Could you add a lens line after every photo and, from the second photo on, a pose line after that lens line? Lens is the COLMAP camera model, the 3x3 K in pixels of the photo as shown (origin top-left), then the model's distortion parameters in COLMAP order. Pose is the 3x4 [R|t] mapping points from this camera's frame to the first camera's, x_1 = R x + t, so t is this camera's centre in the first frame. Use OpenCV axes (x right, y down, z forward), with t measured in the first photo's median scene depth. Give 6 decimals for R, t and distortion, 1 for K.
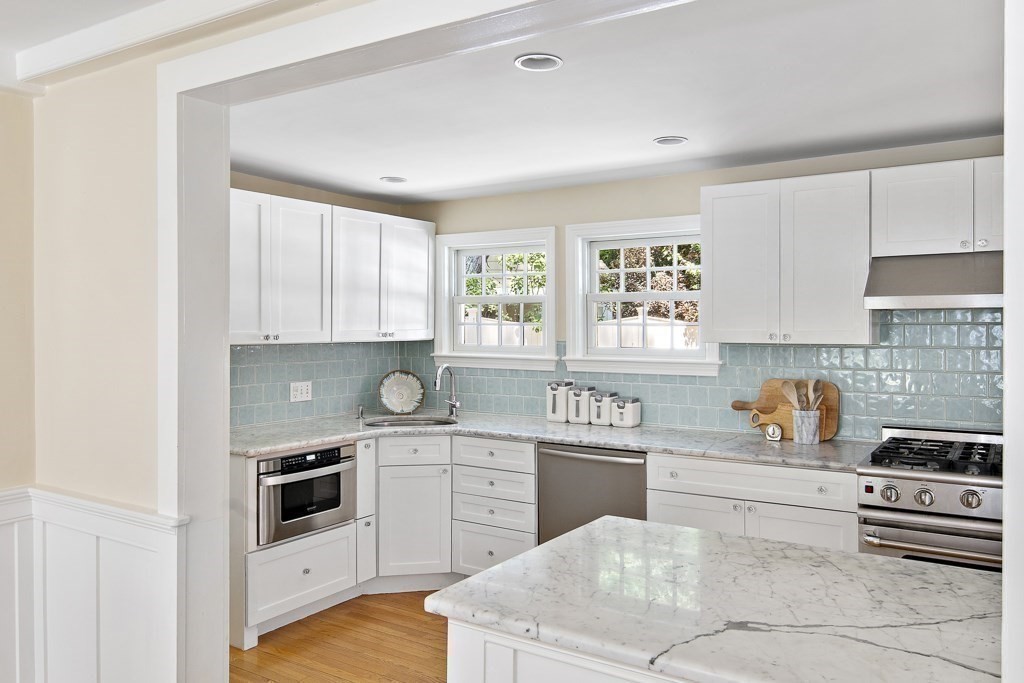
lens RADIAL K [[763.6, 0, 512.5], [0, 763.6, 338.0], [0, 0, 1]] dist [-0.000642, 0.000178]
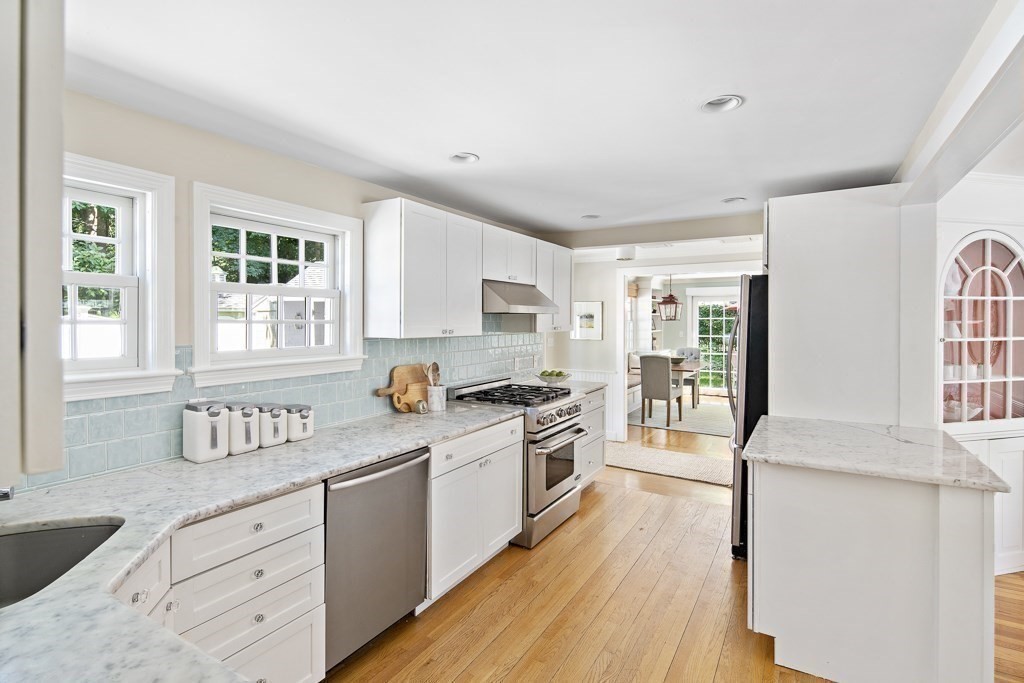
lens RADIAL K [[501.9, 0, 500.3], [0, 501.9, 322.2], [0, 0, 1]] dist [0.005424, -0.000529]
pose [[-0.027774, -0.004681, 0.999603, -0.432224], [0.009265, 0.999945, 0.004940, -0.018674], [-0.999571, 0.009399, -0.027729, 0.772315]]
